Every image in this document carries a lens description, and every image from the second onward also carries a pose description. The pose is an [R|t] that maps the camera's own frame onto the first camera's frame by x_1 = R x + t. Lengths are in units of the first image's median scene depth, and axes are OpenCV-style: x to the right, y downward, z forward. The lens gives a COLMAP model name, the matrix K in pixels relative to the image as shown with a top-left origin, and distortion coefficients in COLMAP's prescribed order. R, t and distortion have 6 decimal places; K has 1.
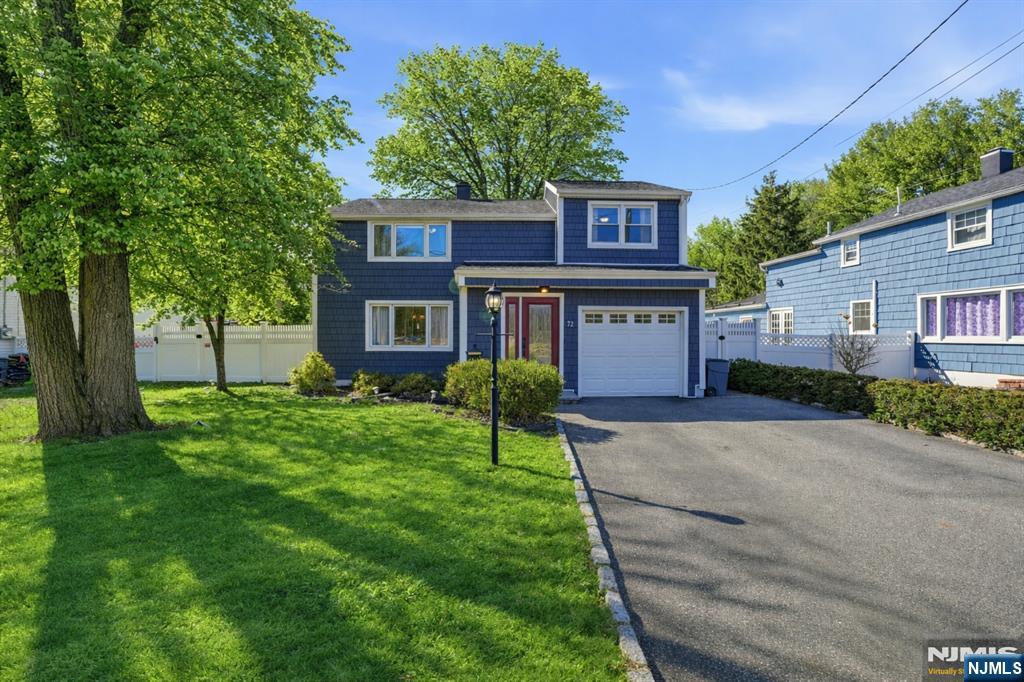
lens RADIAL K [[439.2, 0, 512.8], [0, 439.2, 338.7], [0, 0, 1]] dist [-0.024624, -0.000107]
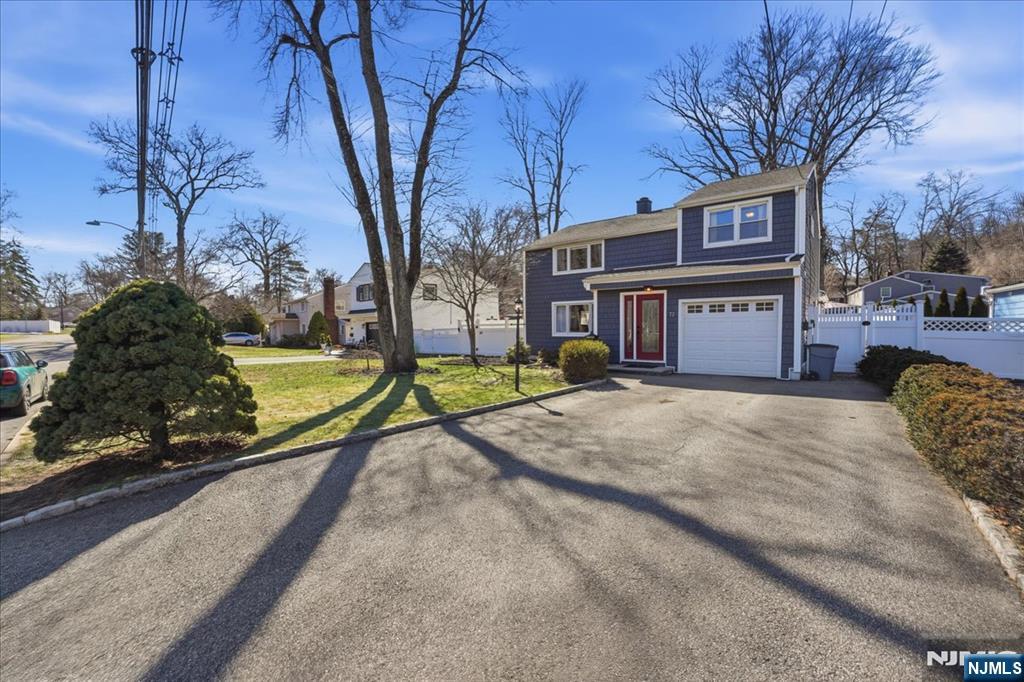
lens RADIAL K [[439.2, 0, 517.2], [0, 439.2, 345.4], [0, 0, 1]] dist [-0.024624, -0.000107]
pose [[0.767976, 0.014448, -0.640315, 0.575673], [0.008202, 0.999442, 0.032389, 0.010426], [0.640426, -0.030126, 0.767429, -0.234254]]
